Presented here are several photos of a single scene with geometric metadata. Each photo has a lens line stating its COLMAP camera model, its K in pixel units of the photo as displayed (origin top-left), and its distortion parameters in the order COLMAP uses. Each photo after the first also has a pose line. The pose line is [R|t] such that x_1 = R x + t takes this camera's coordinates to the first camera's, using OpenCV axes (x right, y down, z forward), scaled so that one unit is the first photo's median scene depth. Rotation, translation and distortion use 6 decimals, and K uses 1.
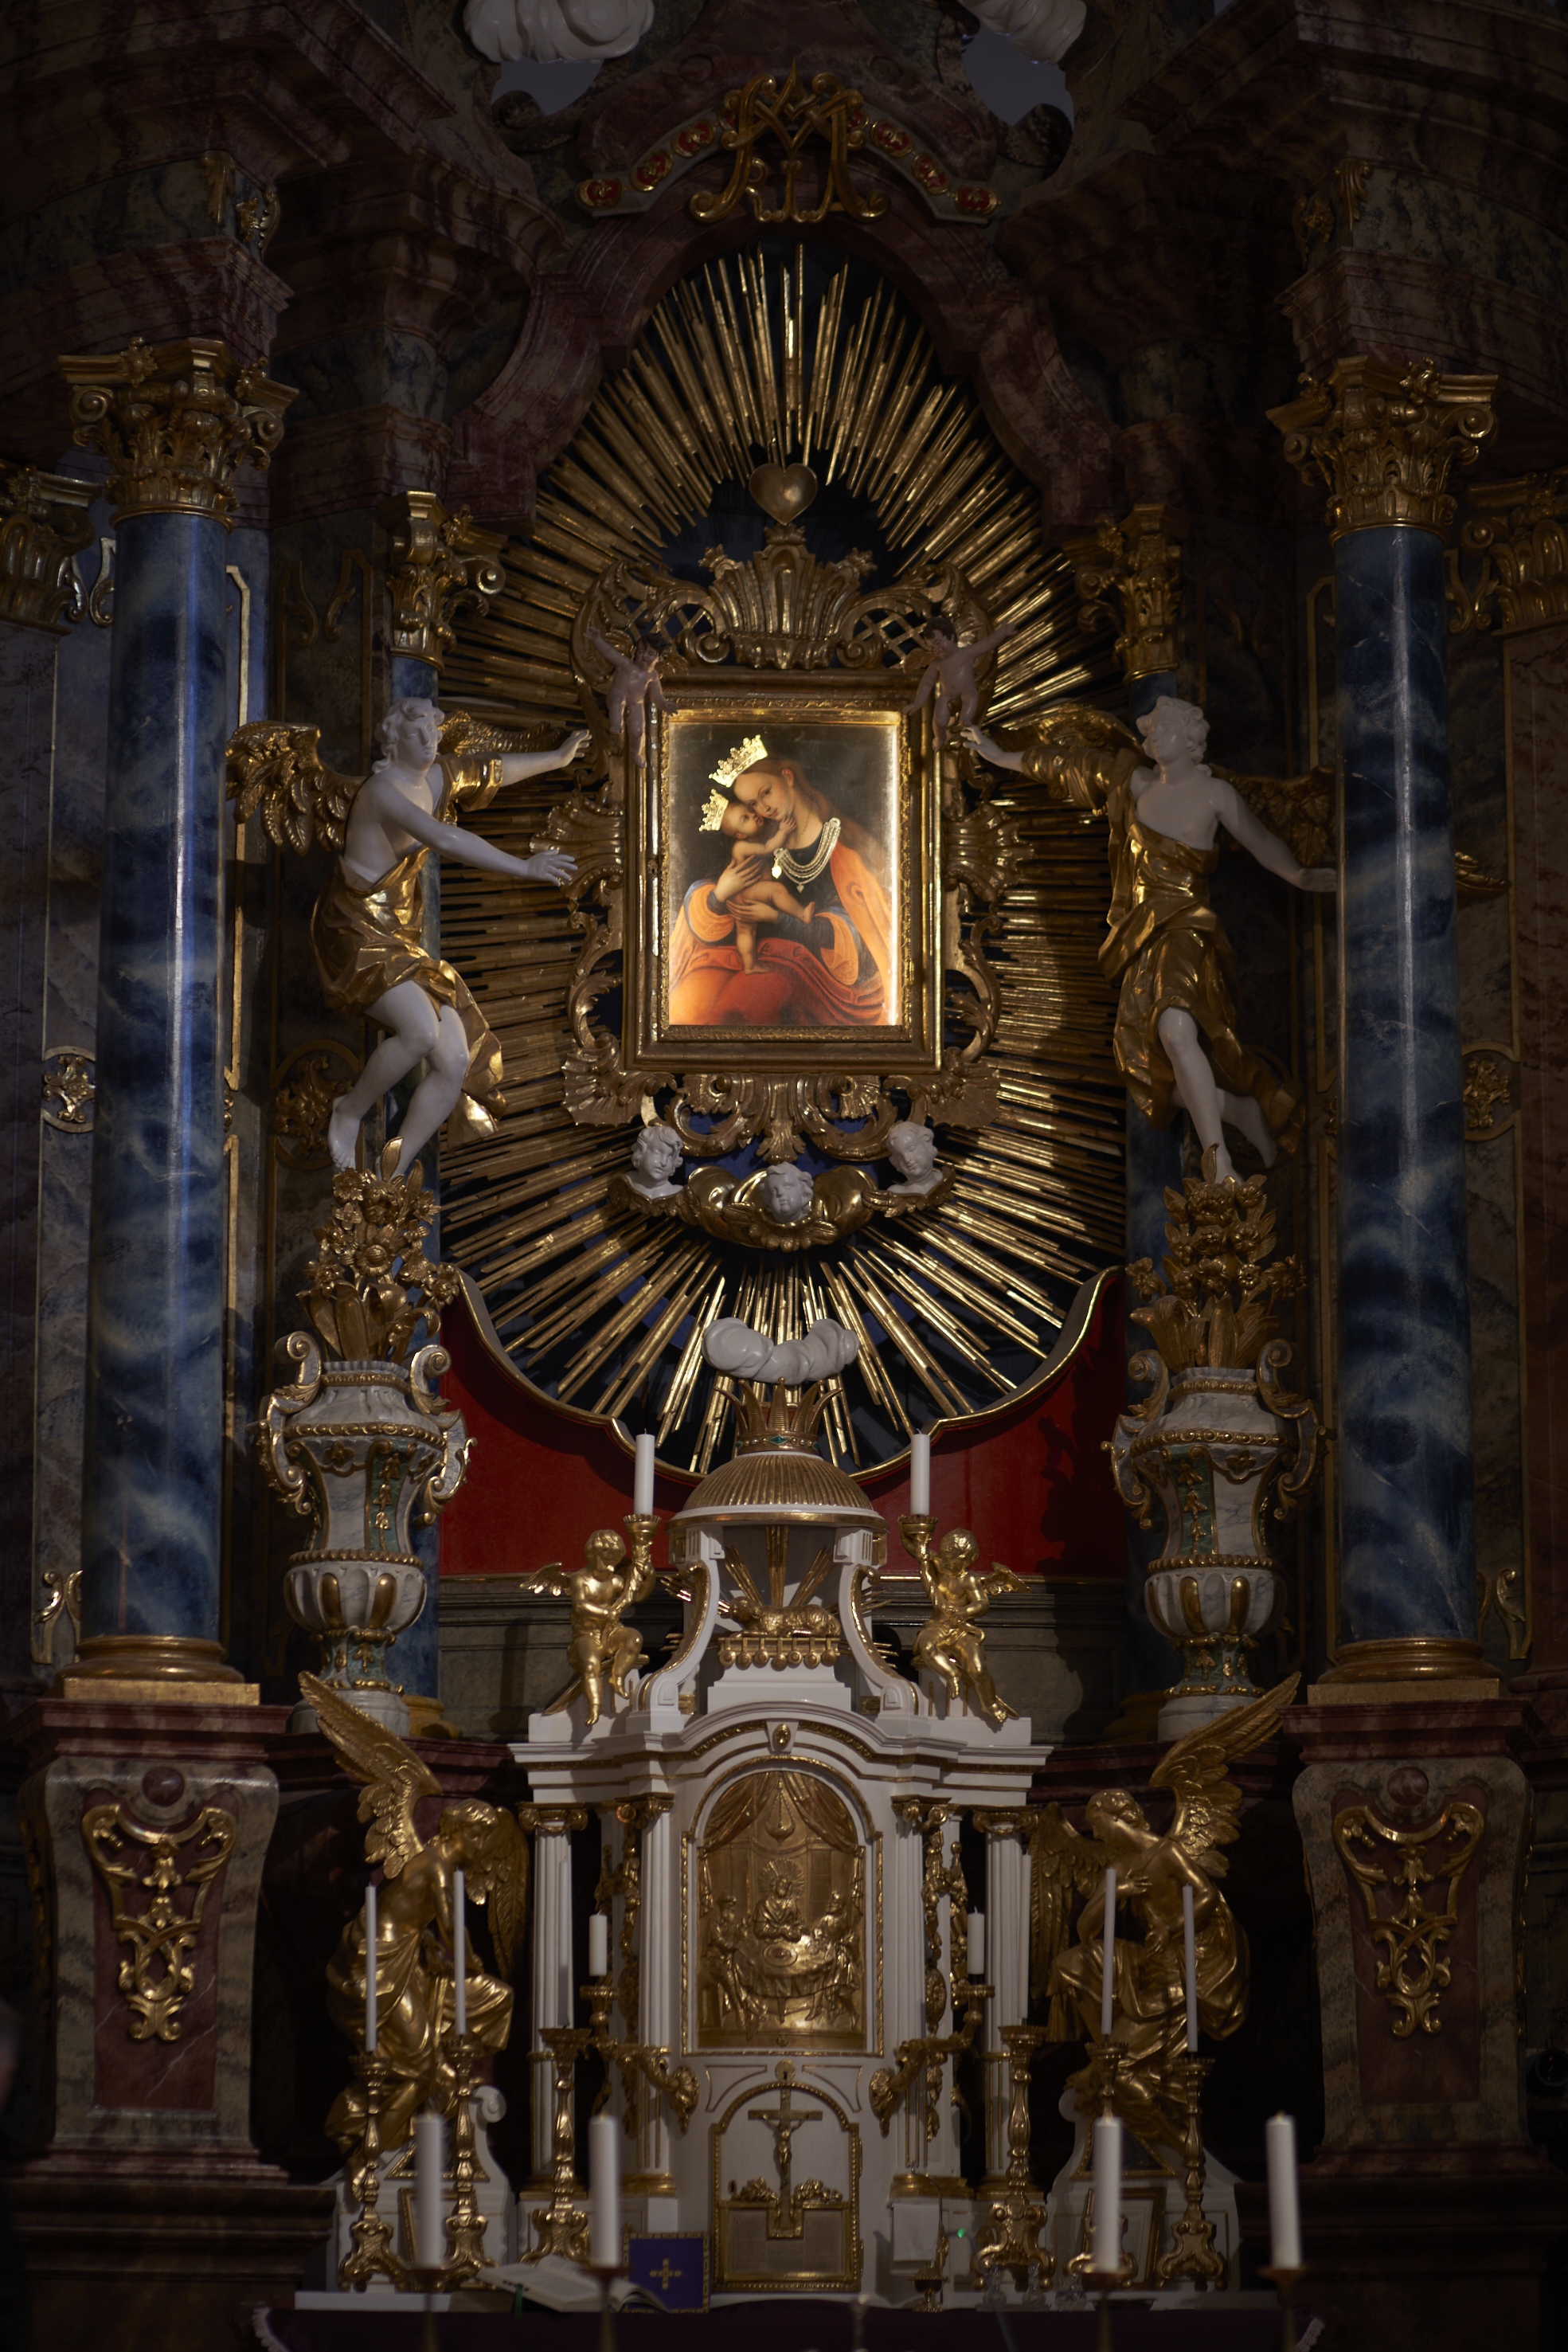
lens RADIAL K [[5686.1, 0, 784.0], [0, 5686.1, 1176.0], [0, 0, 1]] dist [-0.088796, -1.381482]
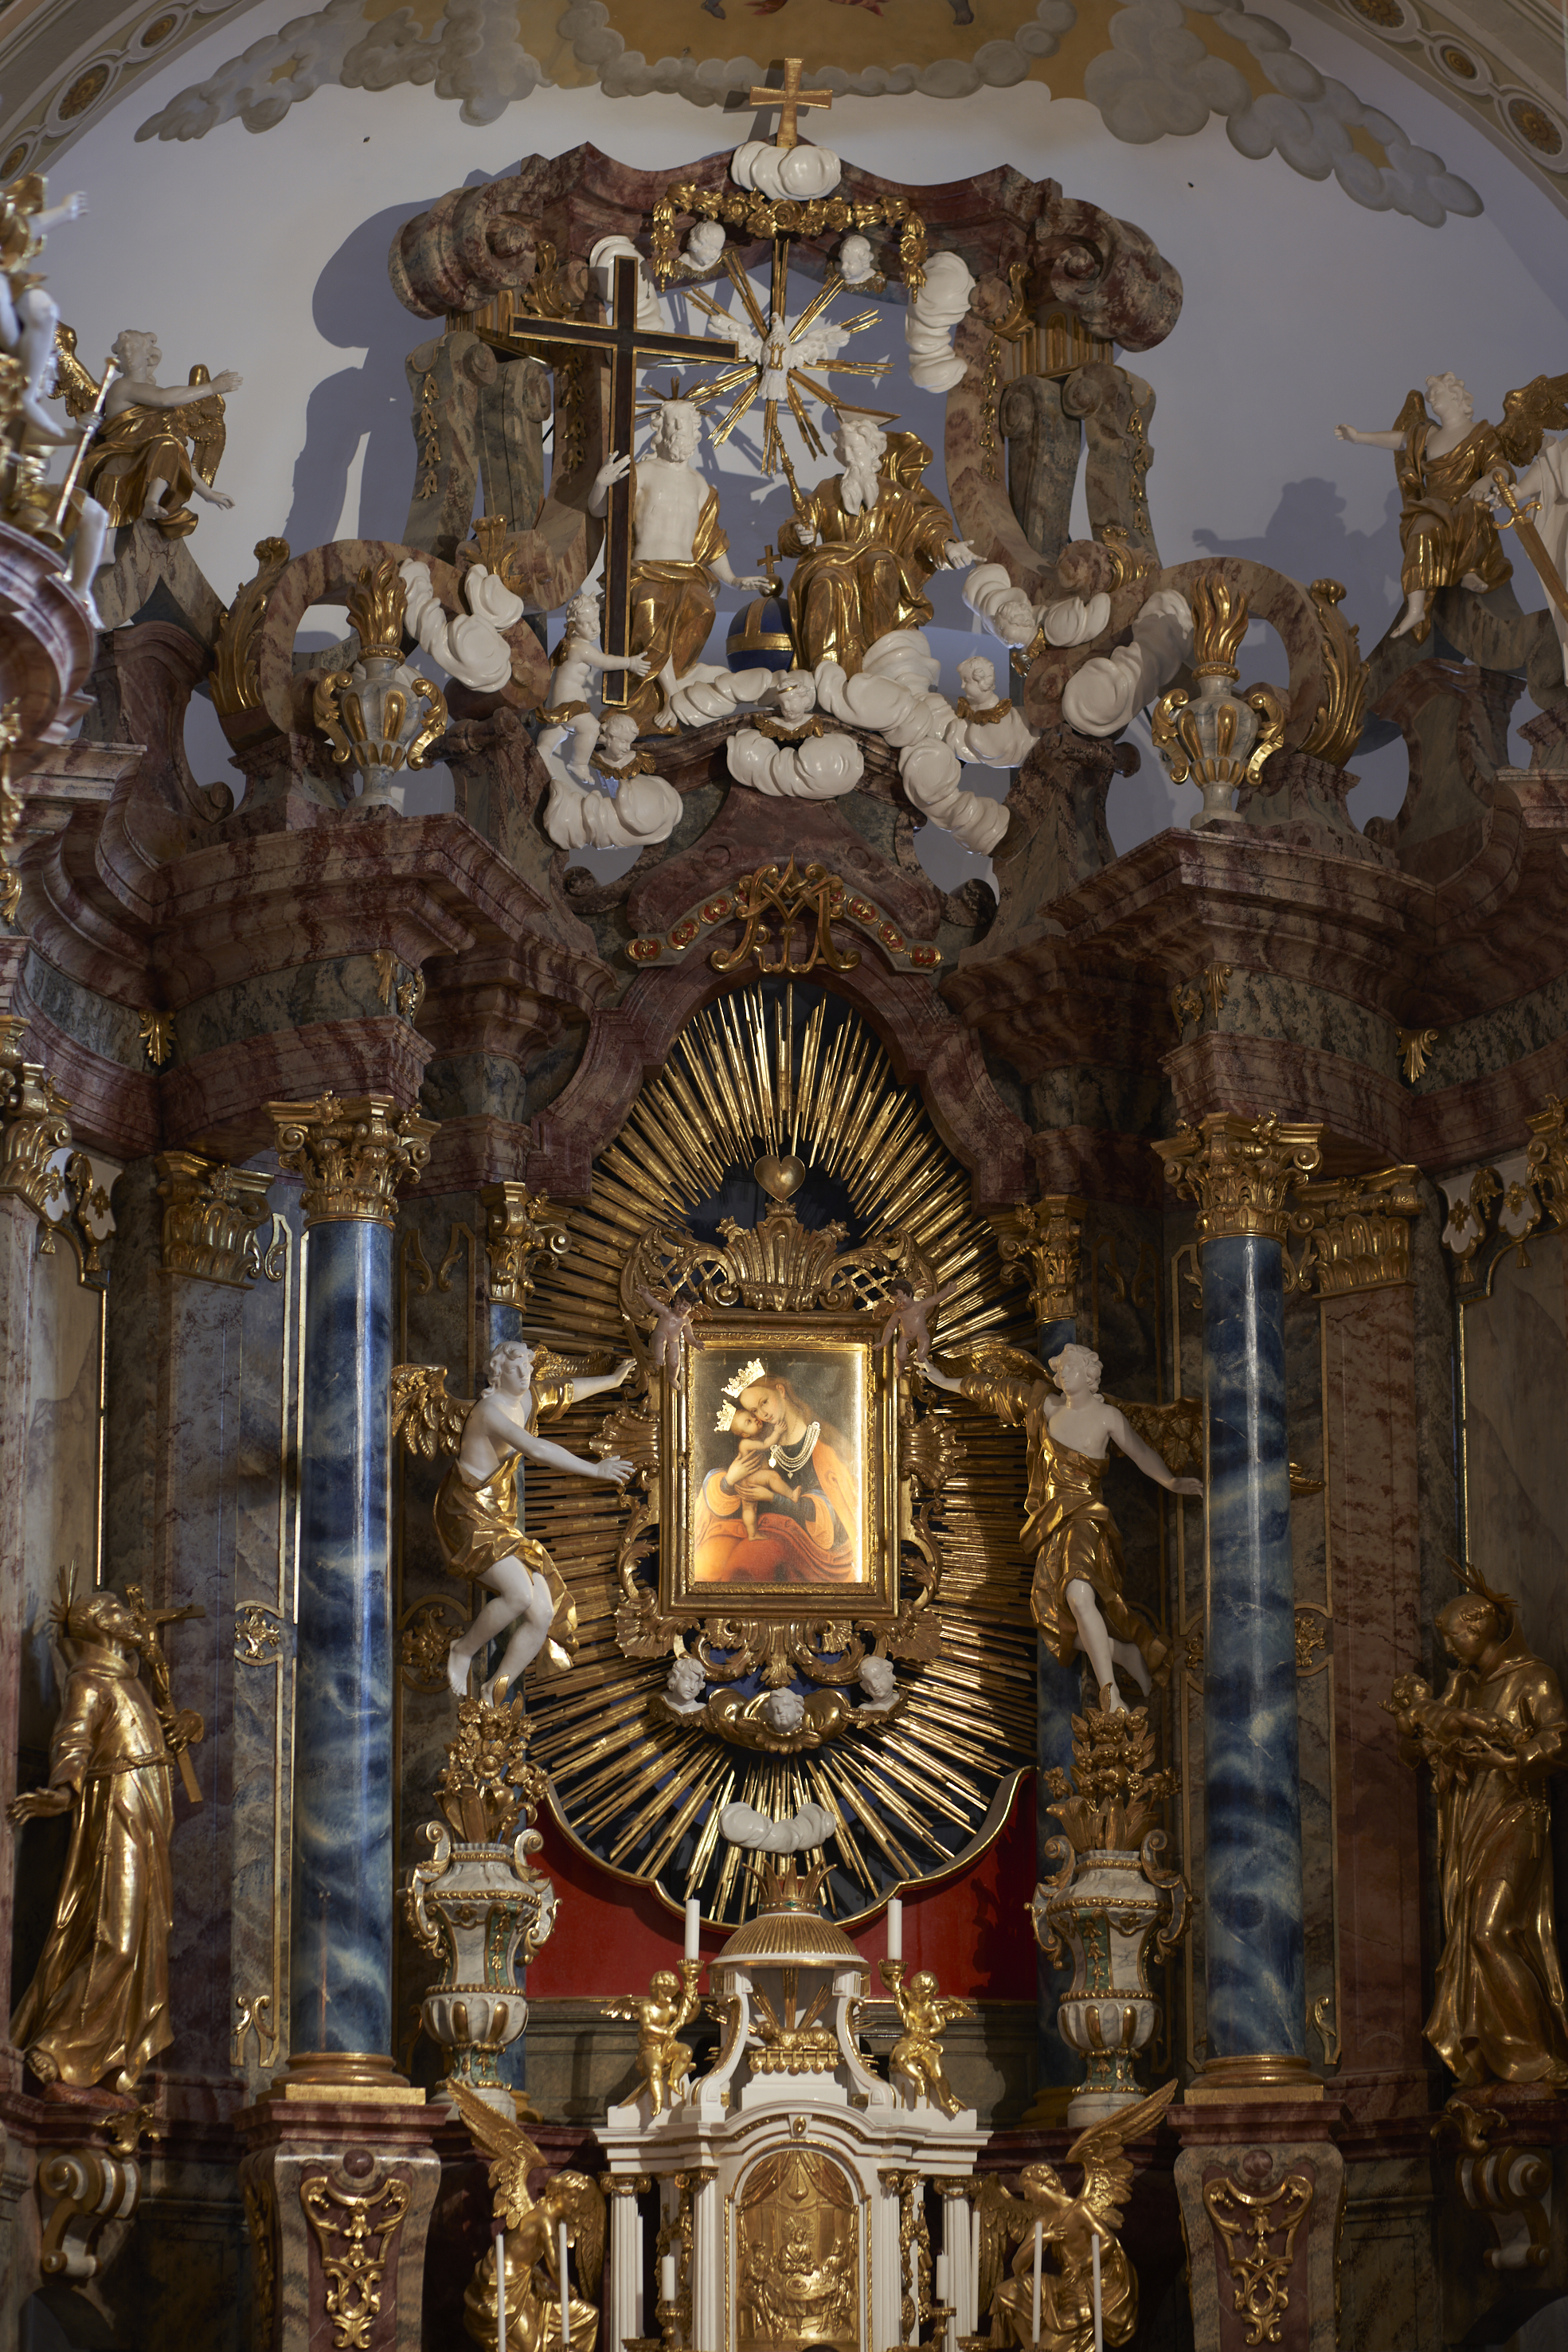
lens RADIAL K [[5686.1, 0, 784.0], [0, 5686.1, 1176.0], [0, 0, 1]] dist [-0.088796, -1.381482]
pose [[0.998743, 0.009449, 0.049222, -0.070114], [-0.006980, 0.998720, -0.050099, -0.058553], [-0.049632, 0.049693, 0.997531, -0.355621]]
